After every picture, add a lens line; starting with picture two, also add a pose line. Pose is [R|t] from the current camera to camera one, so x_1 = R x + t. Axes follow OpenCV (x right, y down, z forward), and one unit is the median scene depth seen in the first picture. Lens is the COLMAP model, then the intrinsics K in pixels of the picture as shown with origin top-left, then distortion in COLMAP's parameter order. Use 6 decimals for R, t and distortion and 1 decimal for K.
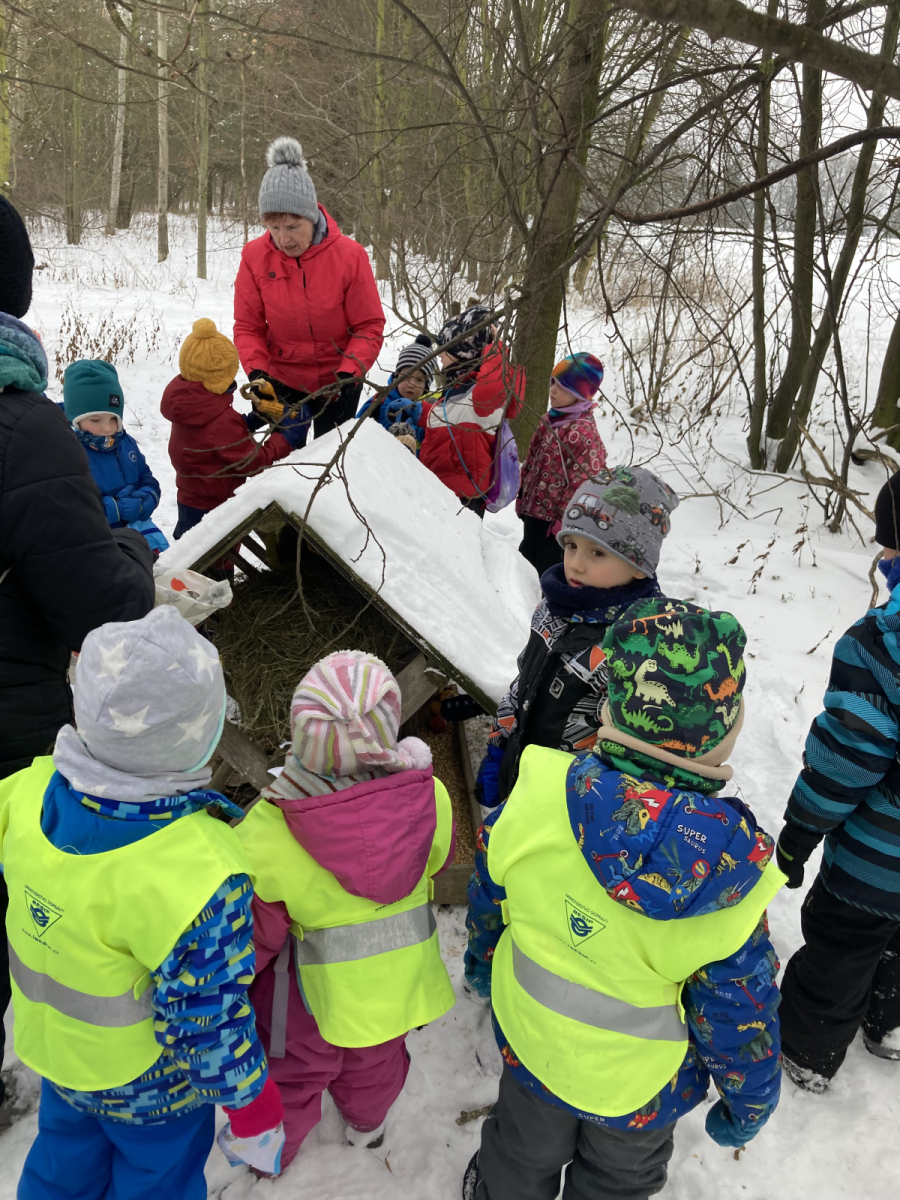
lens RADIAL K [[945.0, 0, 434.4], [0, 945.0, 592.1], [0, 0, 1]] dist [0.031348, -0.034090]
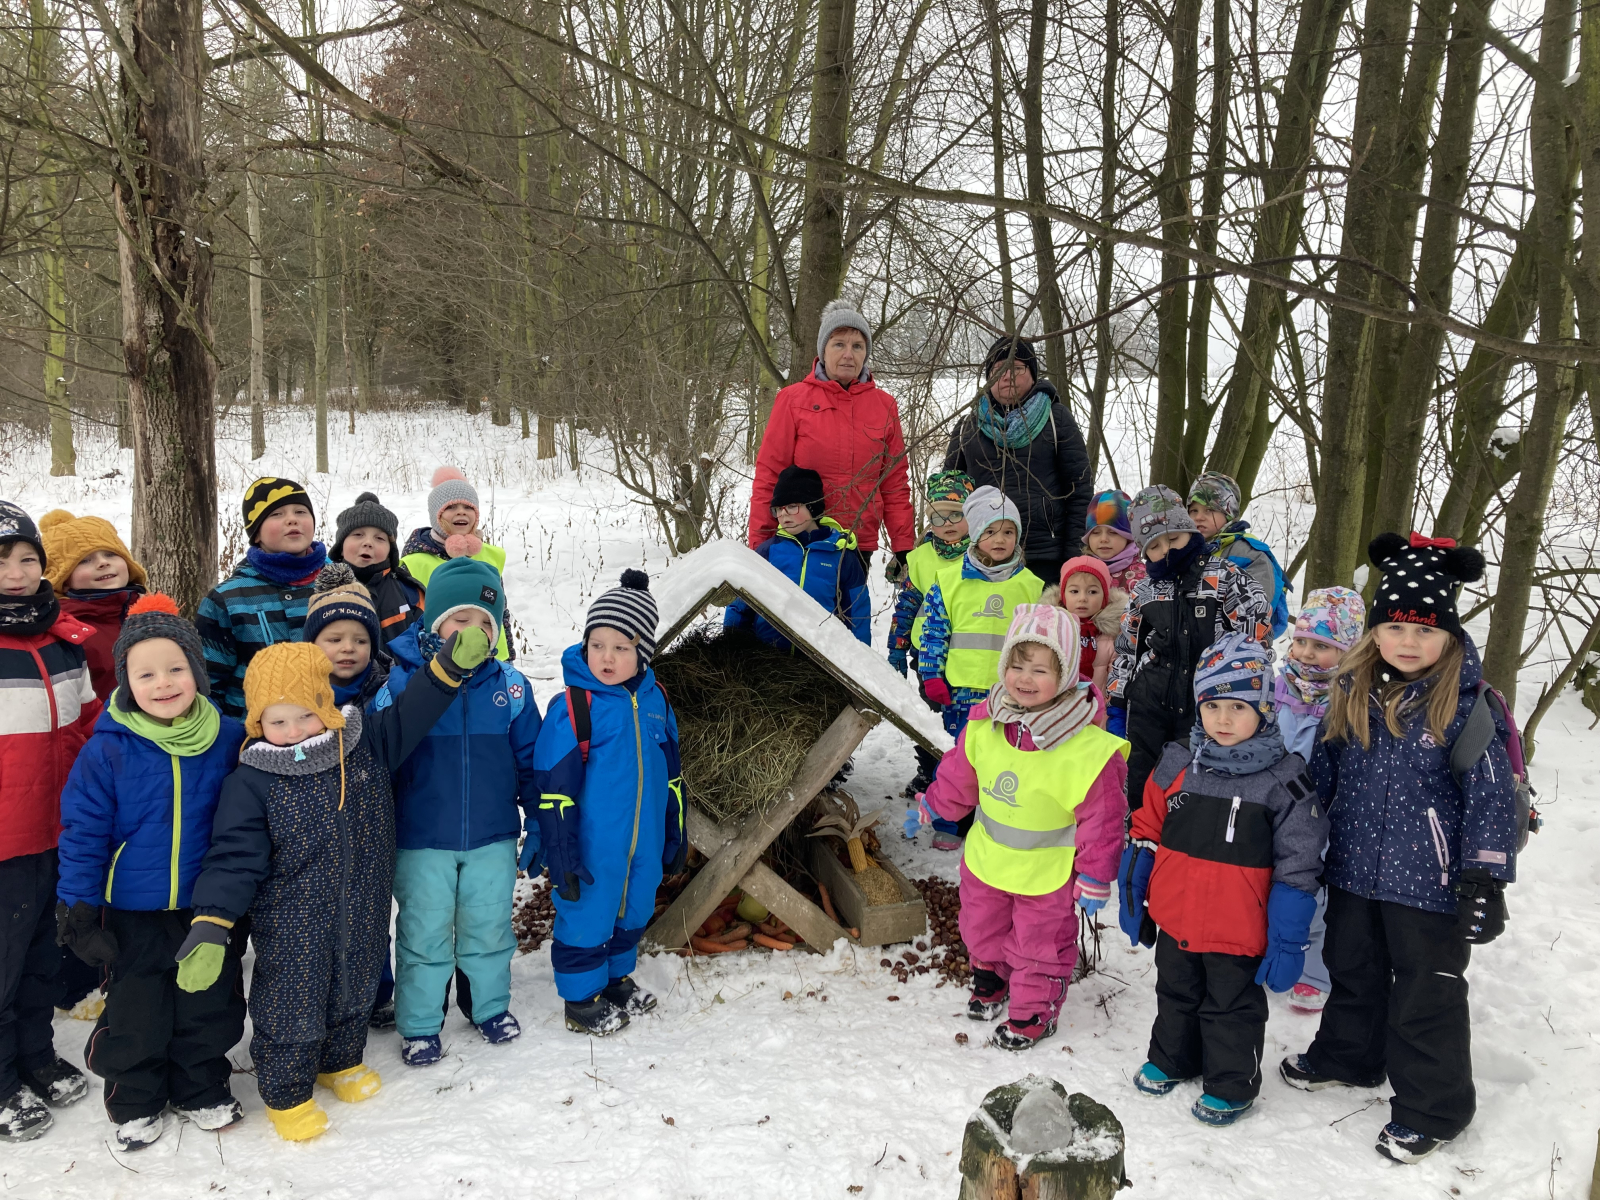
lens RADIAL K [[1260.0, 0, 808.3], [0, 1260.0, 588.3], [0, 0, 1]] dist [0.031348, -0.034090]
pose [[0.978848, -0.096215, 0.180556, -0.168280], [0.132297, 0.970849, -0.199874, 0.117234], [-0.156061, 0.219534, 0.963042, -0.266491]]
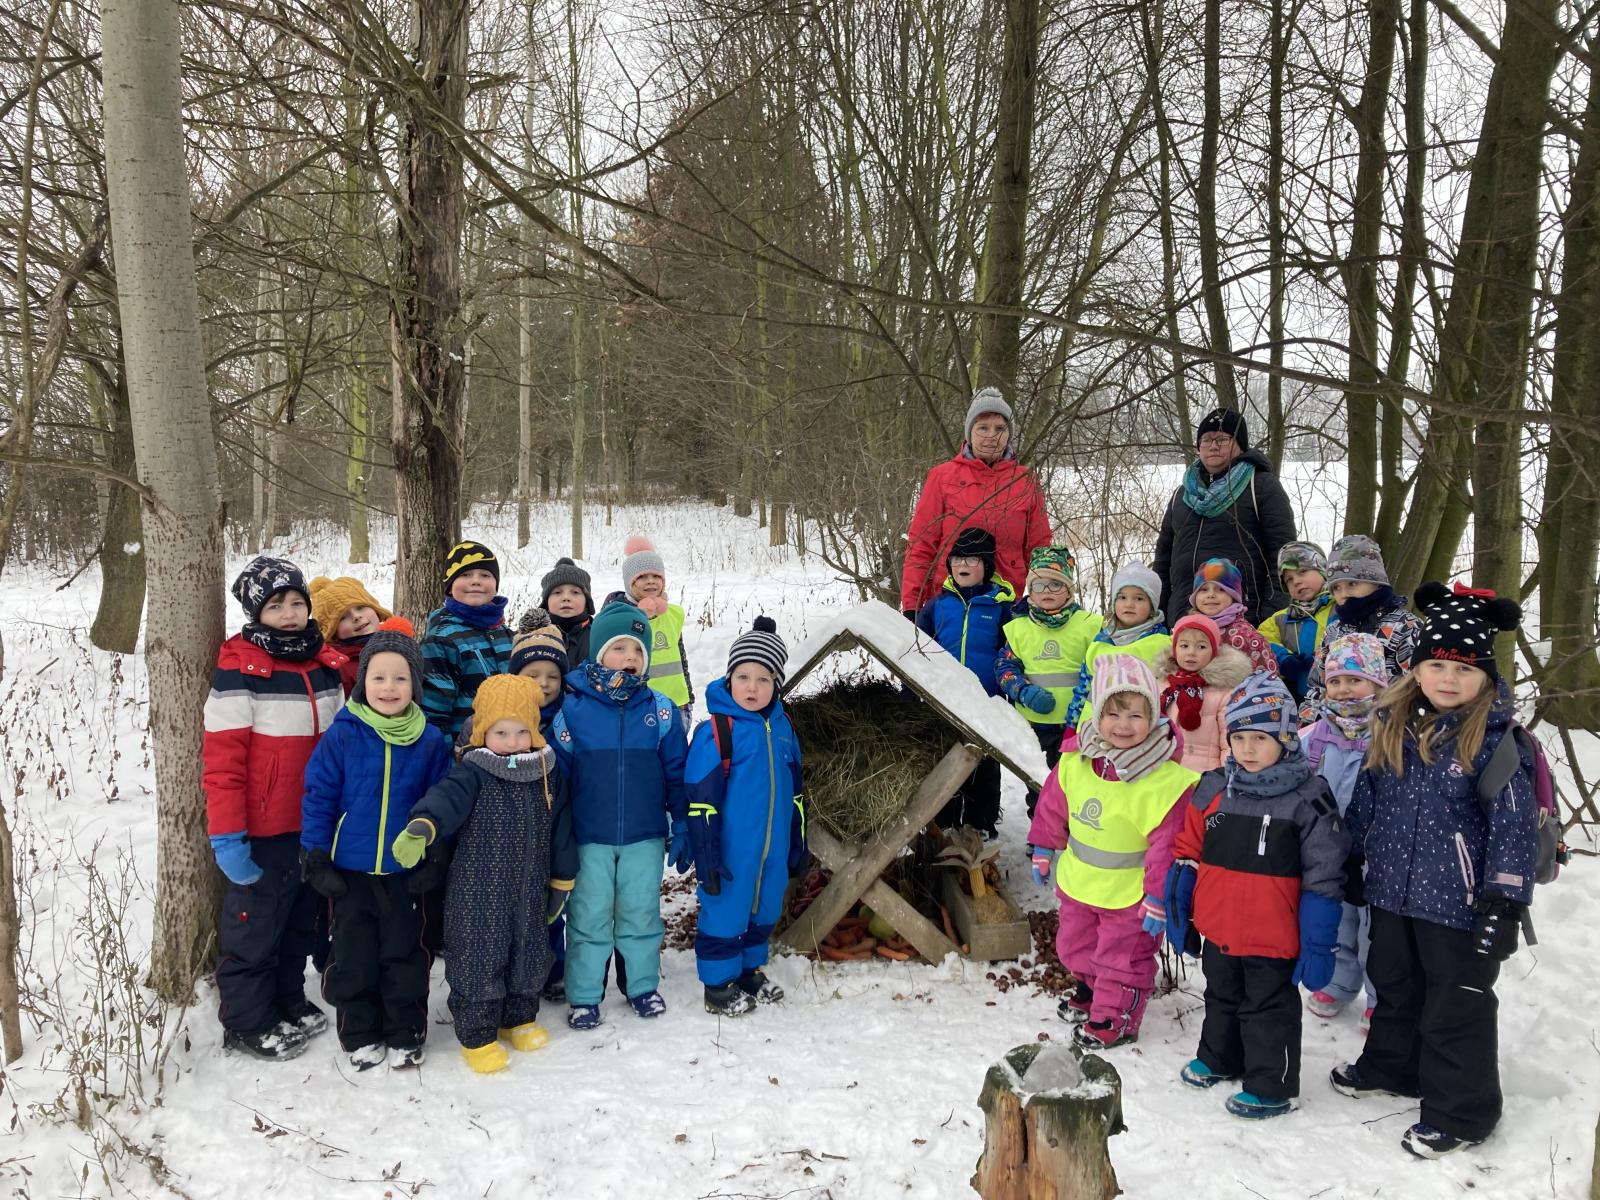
lens RADIAL K [[1260.0, 0, 815.7], [0, 1260.0, 592.4], [0, 0, 1]] dist [0.031348, -0.034090]
pose [[0.996491, -0.083695, 0.000258, -0.099341], [0.080284, 0.955009, -0.285502, 0.180143], [0.023649, 0.284521, 0.958378, -0.381460]]
